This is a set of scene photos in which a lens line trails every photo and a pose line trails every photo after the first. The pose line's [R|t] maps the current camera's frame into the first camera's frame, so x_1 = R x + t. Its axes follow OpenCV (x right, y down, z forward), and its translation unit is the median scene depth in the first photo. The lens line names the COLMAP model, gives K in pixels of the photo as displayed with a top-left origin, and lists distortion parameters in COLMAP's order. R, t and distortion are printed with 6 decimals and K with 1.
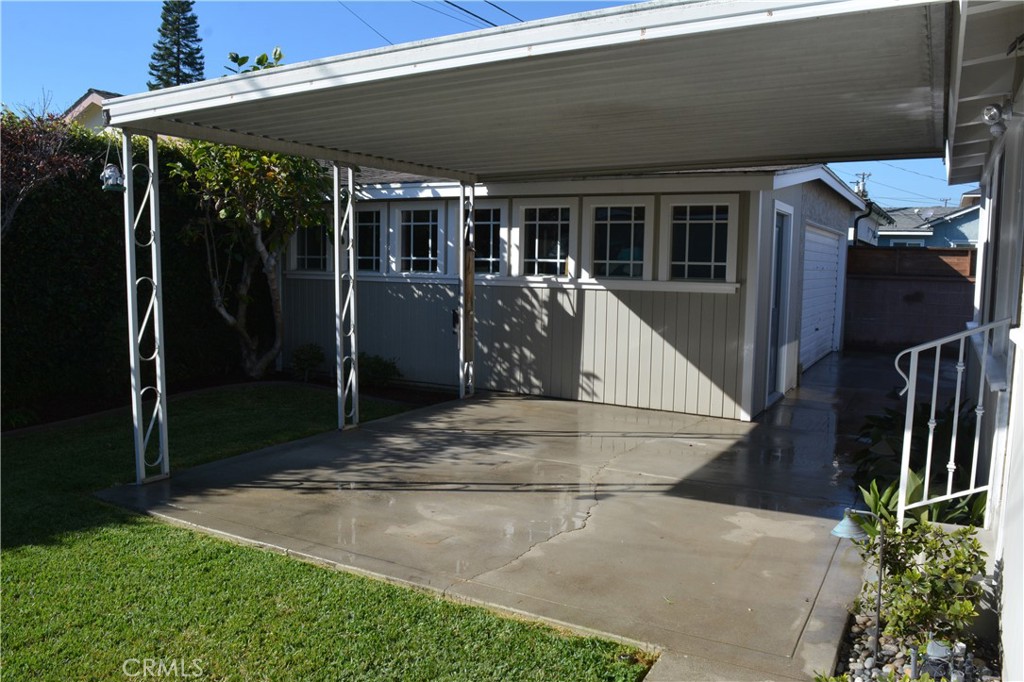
lens RADIAL K [[807.5, 0, 515.9], [0, 807.5, 348.9], [0, 0, 1]] dist [-0.094022, 0.020376]
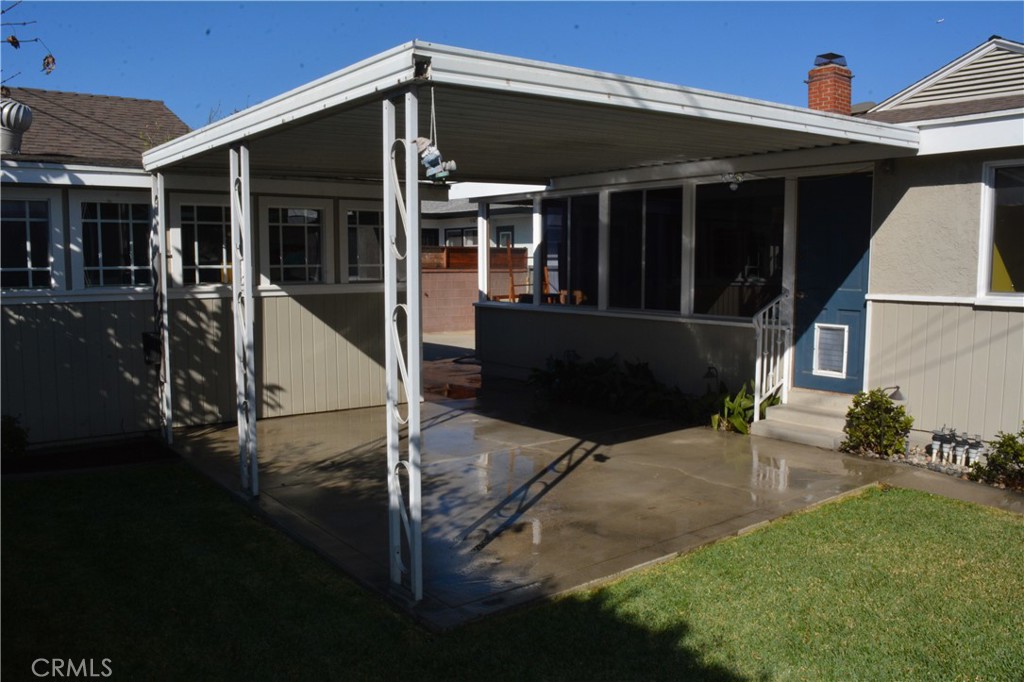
lens RADIAL K [[807.5, 0, 506.1], [0, 807.5, 335.6], [0, 0, 1]] dist [-0.094022, 0.020376]
pose [[0.399148, -0.100921, 0.911316, -0.681689], [0.107467, 0.992223, 0.062812, -0.060626], [-0.910567, 0.072865, 0.406889, 0.399787]]
